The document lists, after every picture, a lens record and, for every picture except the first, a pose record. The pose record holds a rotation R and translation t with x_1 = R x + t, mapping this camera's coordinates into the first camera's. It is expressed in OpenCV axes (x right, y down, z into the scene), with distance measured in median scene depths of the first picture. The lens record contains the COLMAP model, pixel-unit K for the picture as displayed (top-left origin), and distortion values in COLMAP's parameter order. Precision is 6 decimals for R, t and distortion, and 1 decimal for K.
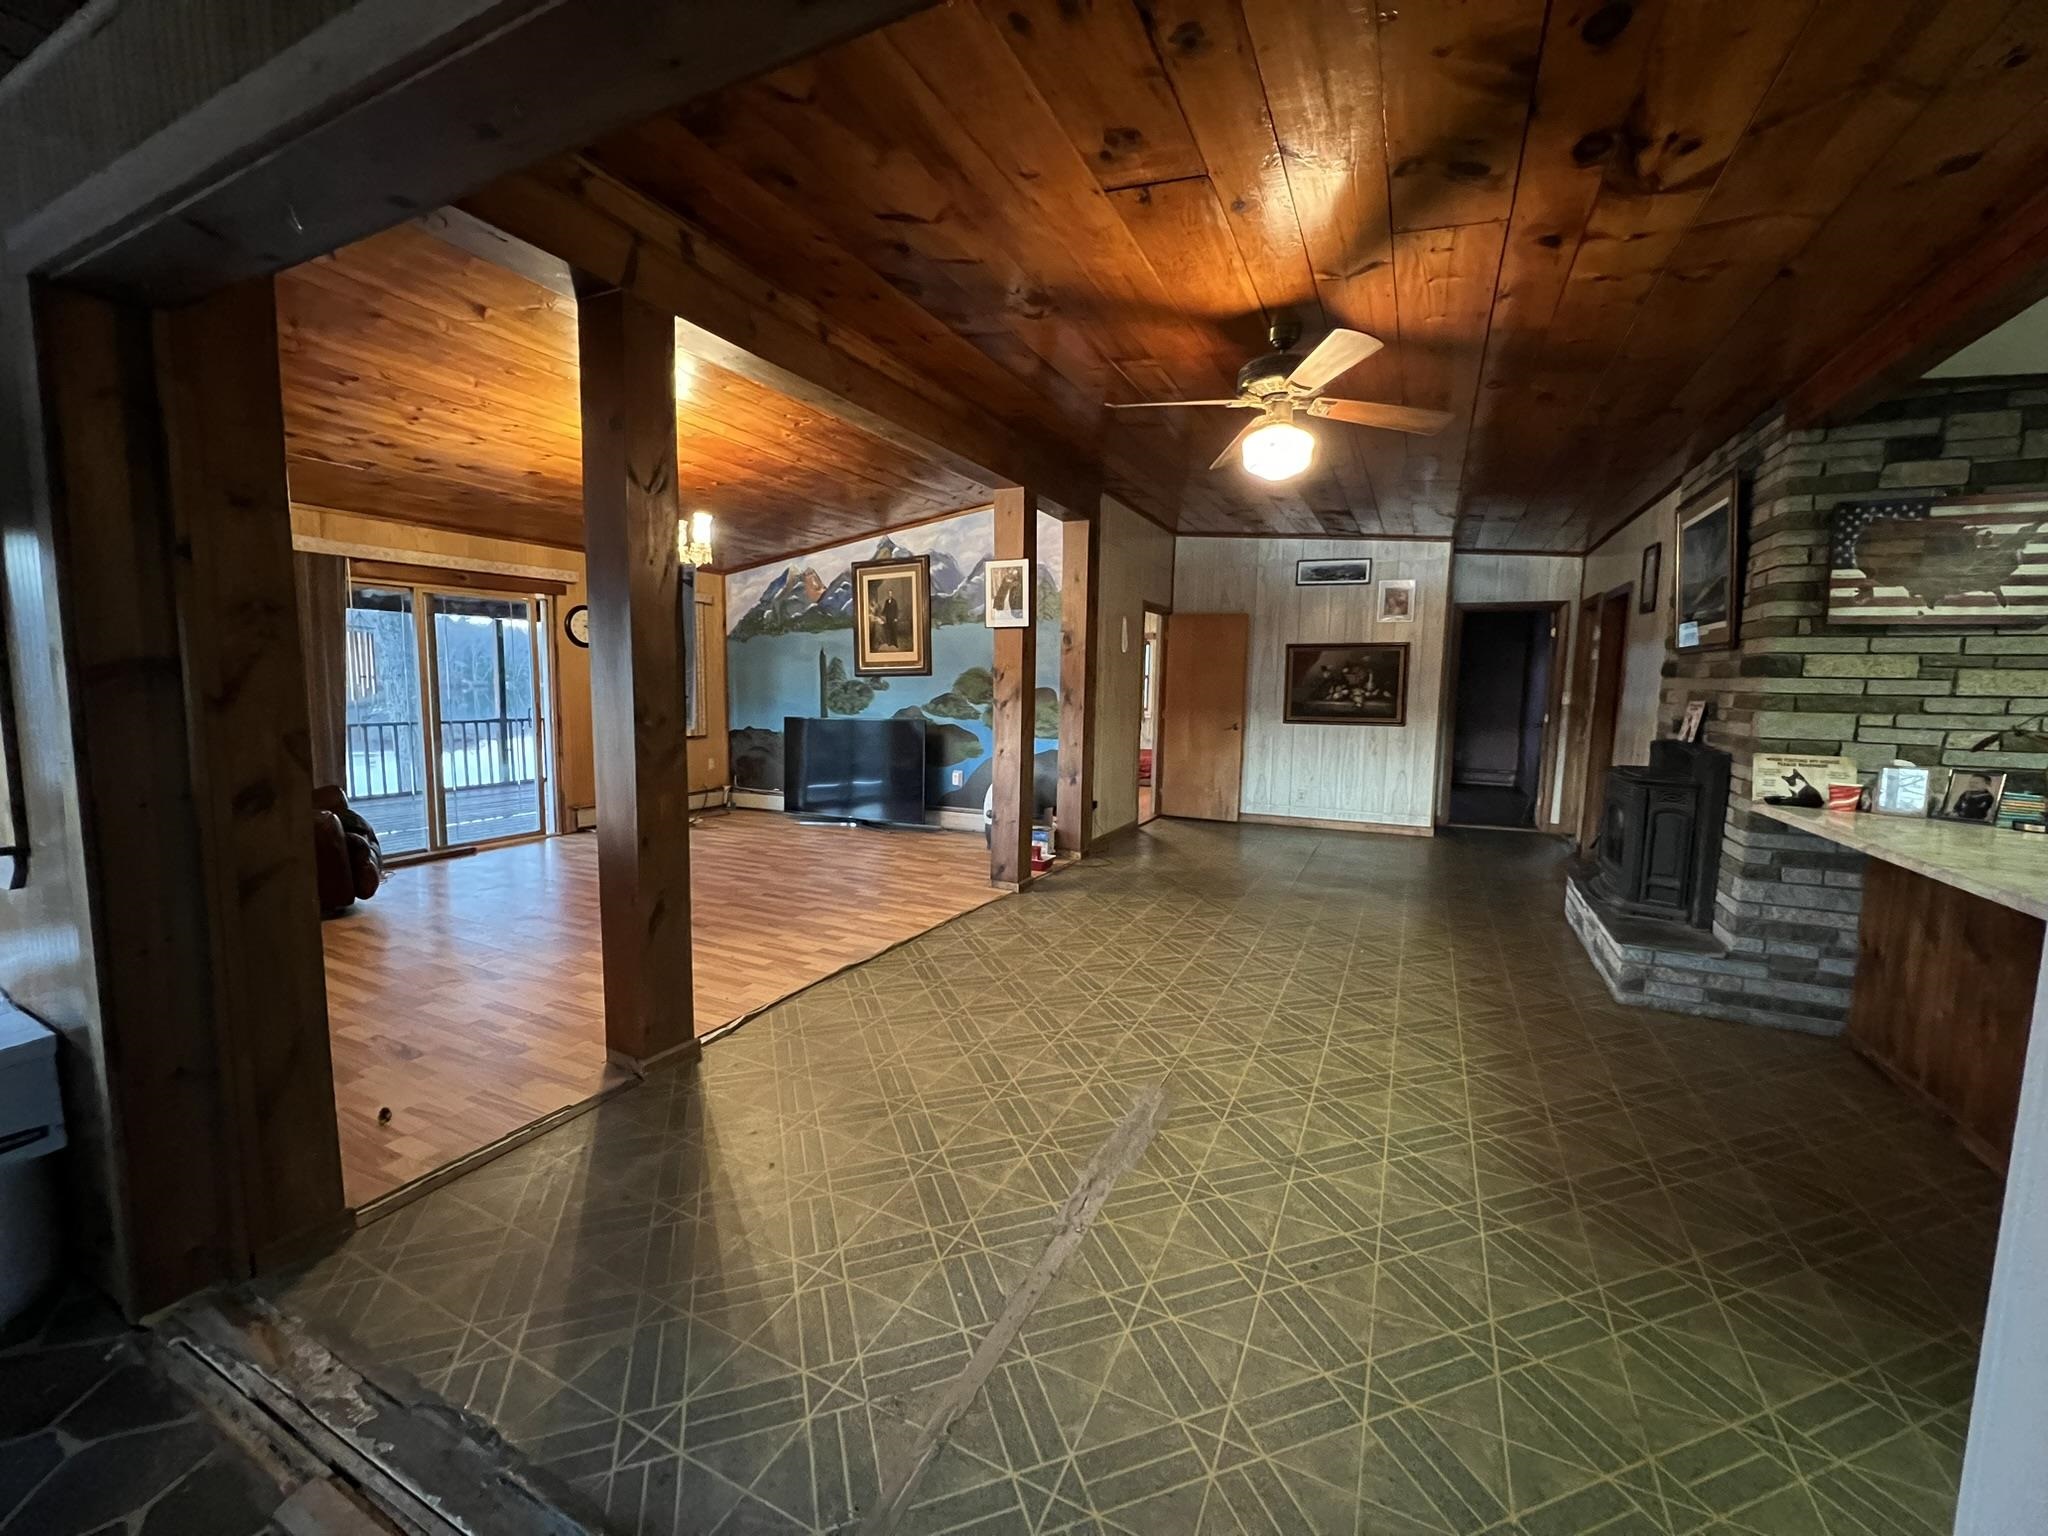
lens RADIAL K [[811.1, 0, 1016.9], [0, 811.1, 765.7], [0, 0, 1]] dist [-0.001043, -0.000148]
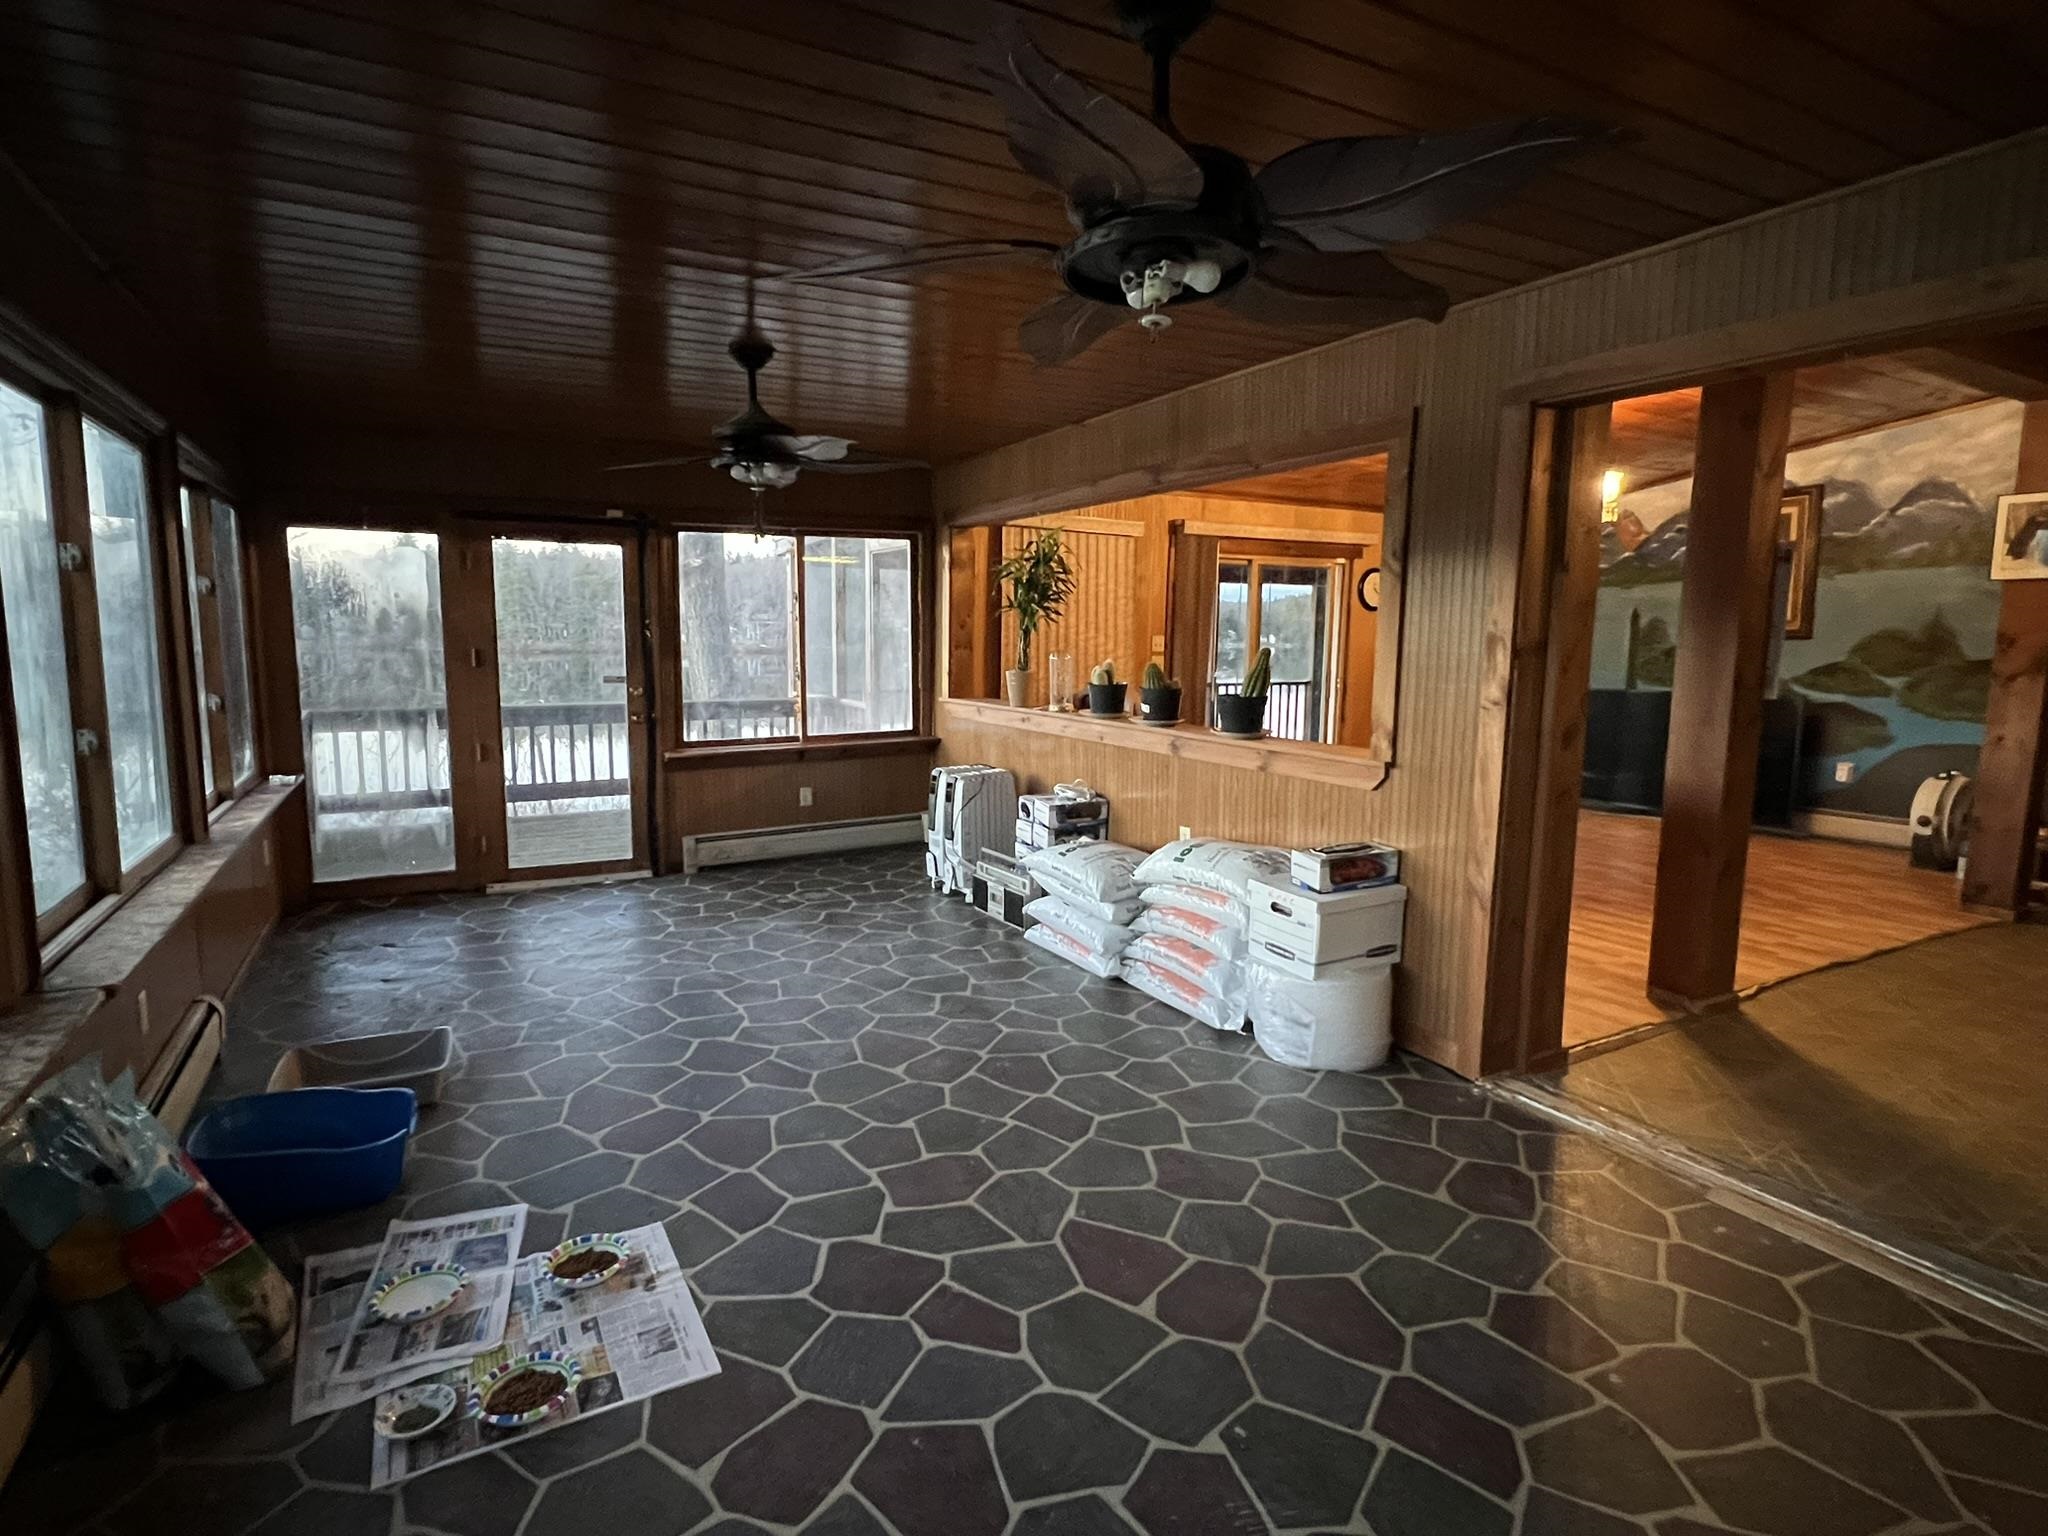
lens RADIAL K [[1035.4, 0, 1014.6], [0, 1035.4, 767.8], [0, 0, 1]] dist [-0.001711, -0.000151]
pose [[0.827013, 0.066603, -0.558223, -0.199988], [-0.056126, 0.997778, 0.035896, 0.022305], [0.559374, 0.001644, 0.828914, -0.287307]]
